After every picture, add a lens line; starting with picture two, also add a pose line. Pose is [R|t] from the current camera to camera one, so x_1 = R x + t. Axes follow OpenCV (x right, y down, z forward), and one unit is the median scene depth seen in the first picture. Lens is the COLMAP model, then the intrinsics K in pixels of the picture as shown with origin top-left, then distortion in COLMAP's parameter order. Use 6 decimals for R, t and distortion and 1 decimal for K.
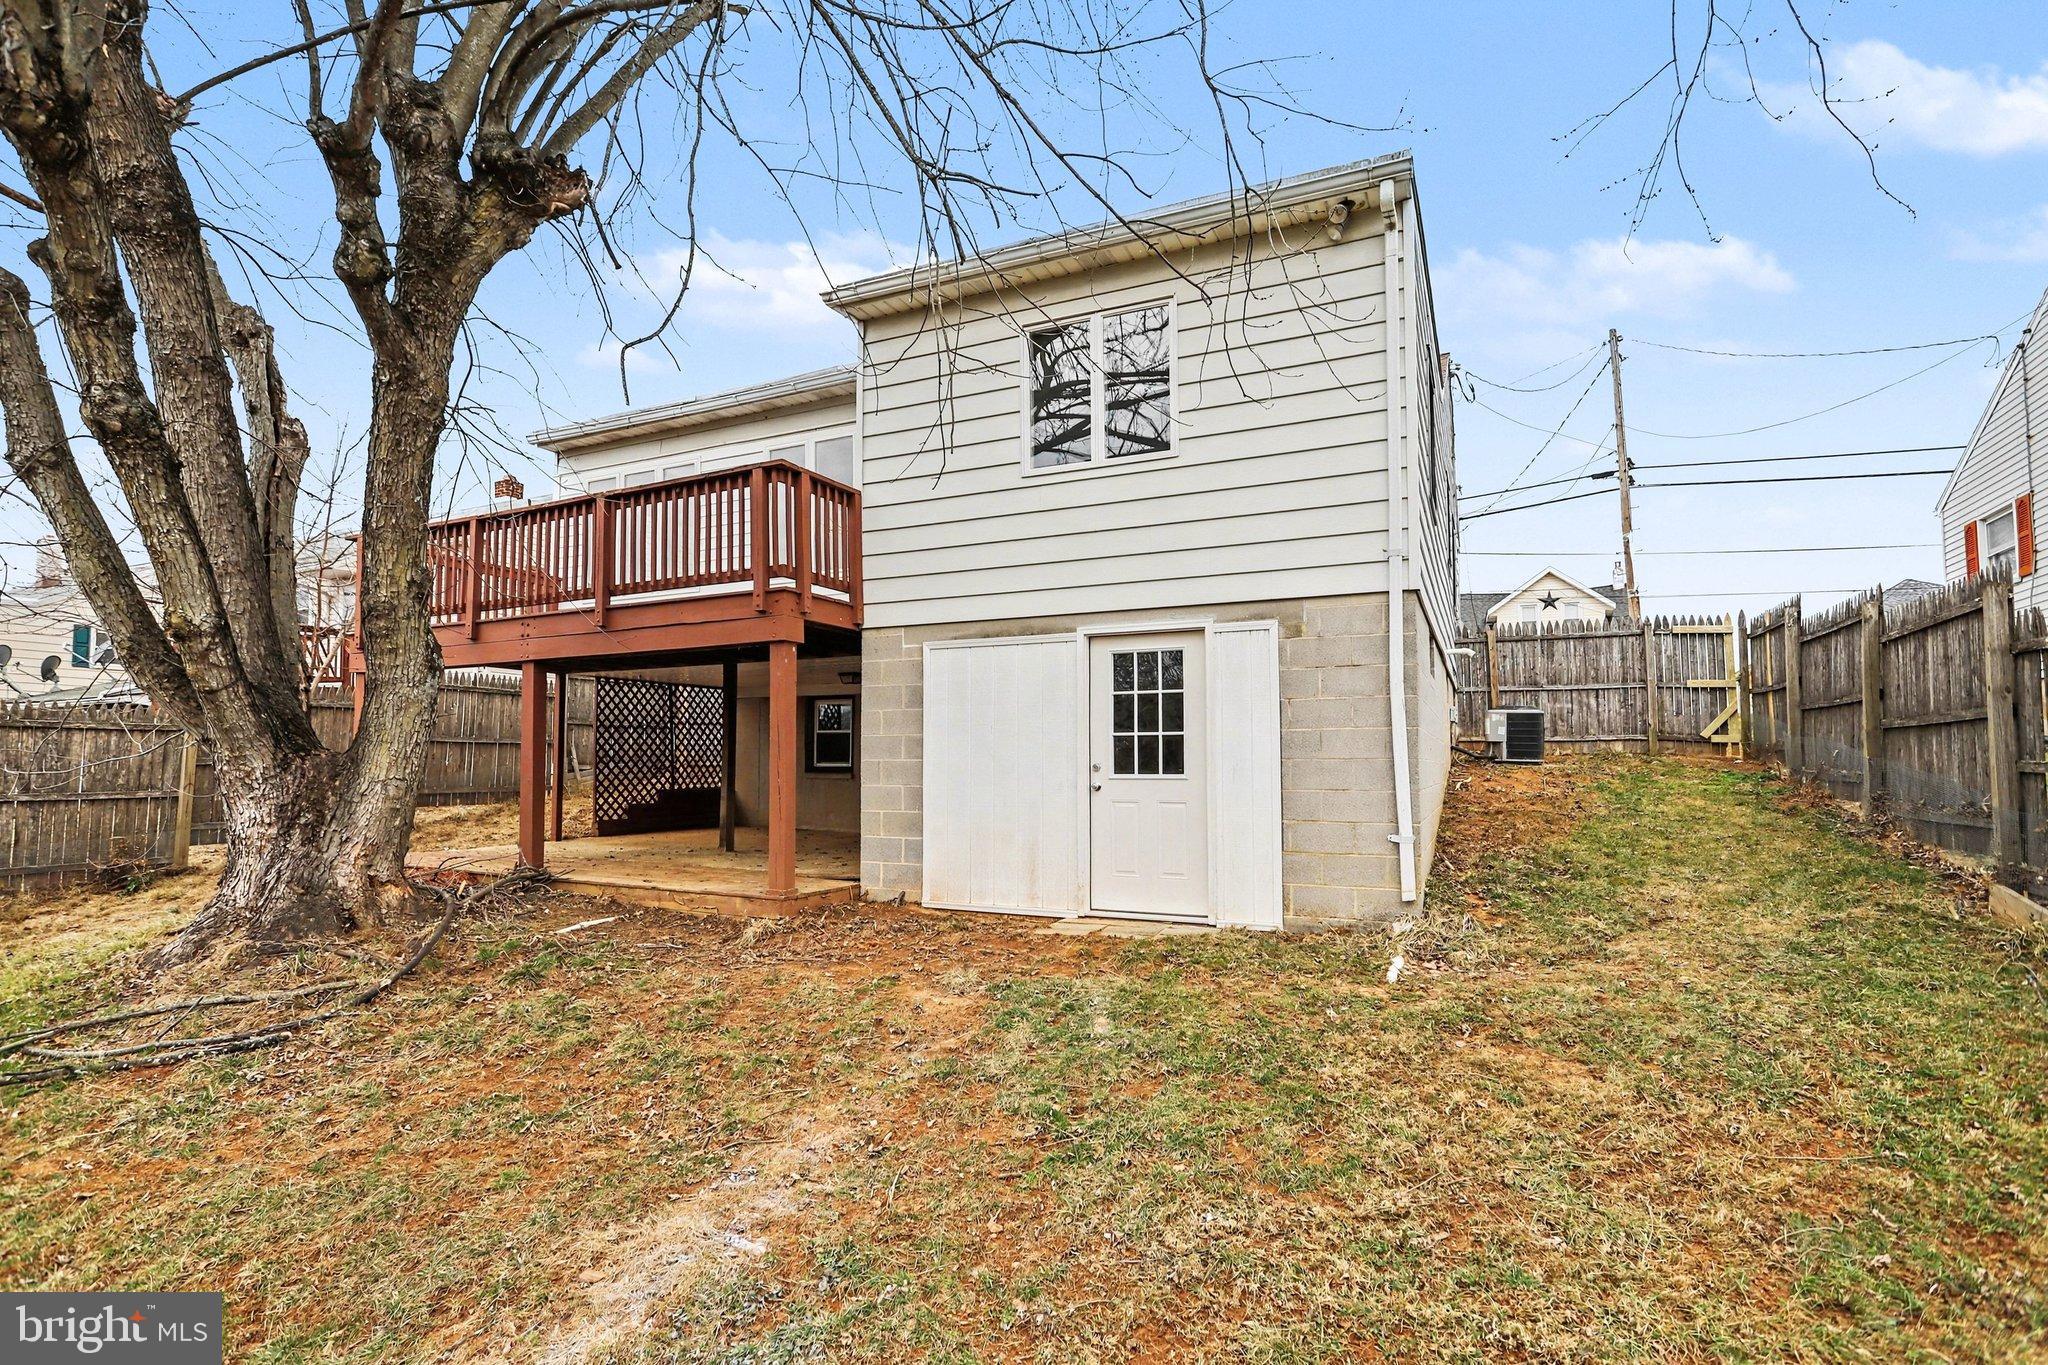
lens RADIAL K [[974.7, 0, 1025.5], [0, 974.7, 659.0], [0, 0, 1]] dist [-0.017268, 0.000011]
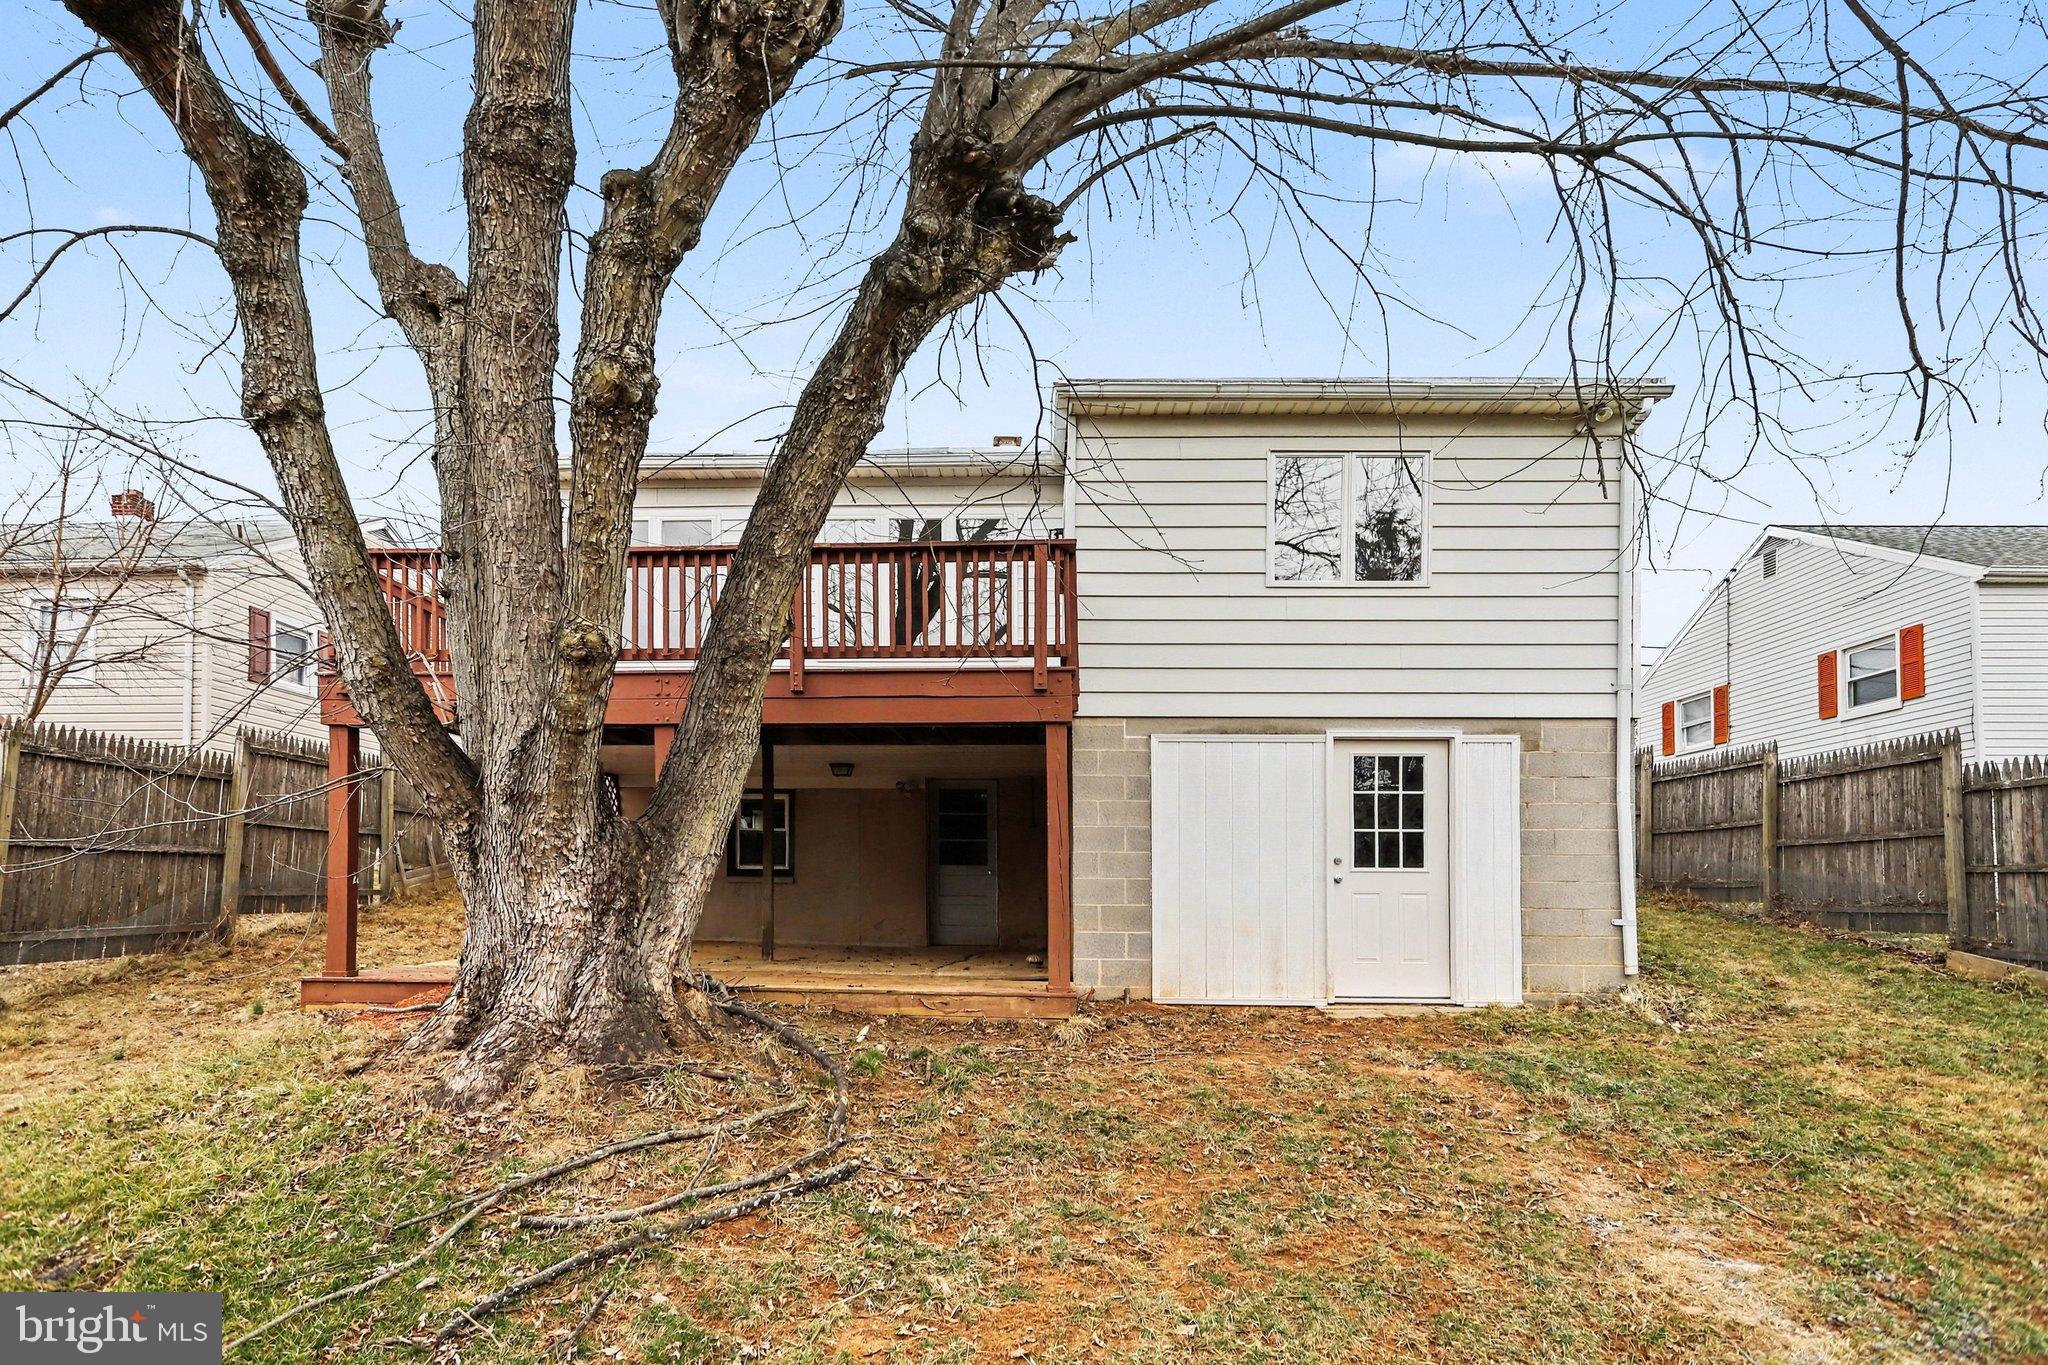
lens RADIAL K [[979.8, 0, 1019.0], [0, 979.8, 683.1], [0, 0, 1]] dist [-0.004820, -0.000339]
pose [[0.924092, 0.088907, 0.371685, -0.689991], [-0.051540, 0.992671, -0.109307, 0.053844], [-0.378679, 0.081853, 0.921901, 0.122997]]
